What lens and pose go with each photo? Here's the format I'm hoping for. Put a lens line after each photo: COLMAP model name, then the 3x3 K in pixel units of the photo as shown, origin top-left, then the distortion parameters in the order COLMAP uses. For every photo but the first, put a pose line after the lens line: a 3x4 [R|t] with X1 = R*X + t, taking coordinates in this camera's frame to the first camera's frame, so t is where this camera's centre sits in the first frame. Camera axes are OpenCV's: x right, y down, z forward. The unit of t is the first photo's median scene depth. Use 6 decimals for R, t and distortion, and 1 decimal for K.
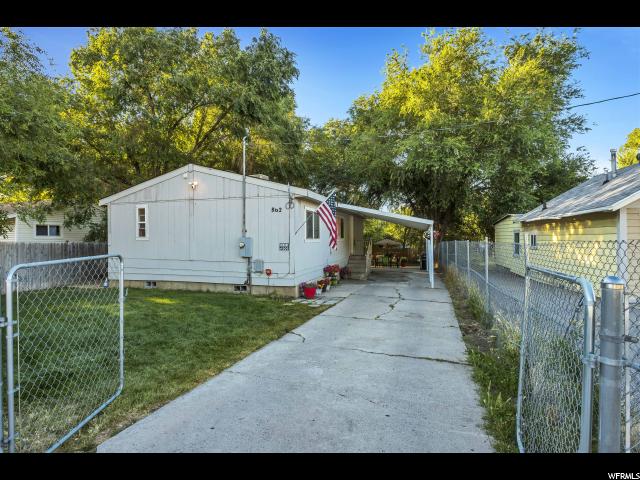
lens RADIAL K [[329.0, 0, 316.4], [0, 329.0, 242.4], [0, 0, 1]] dist [-0.000052, 0.000118]
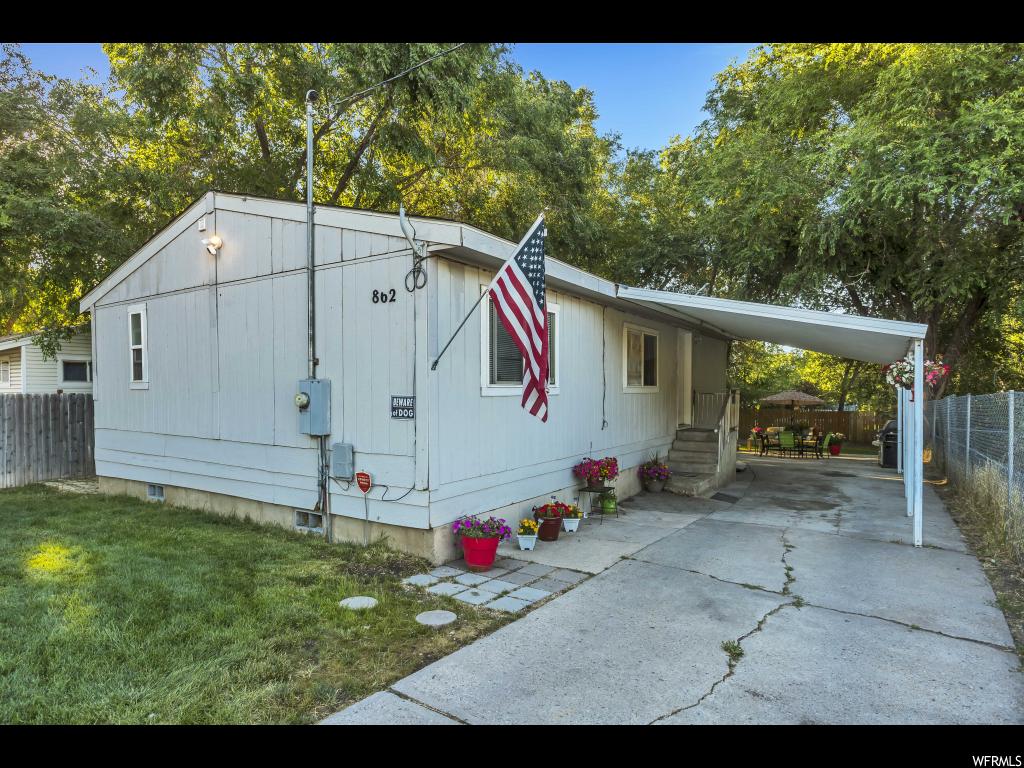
lens RADIAL K [[568.7, 0, 511.3], [0, 568.7, 410.7], [0, 0, 1]] dist [-0.000416, -0.000517]
pose [[0.962274, 0.011627, -0.271833, 0.140168], [-0.005276, 0.999696, 0.024081, 0.001792], [0.272030, -0.021738, 0.962043, 0.418169]]
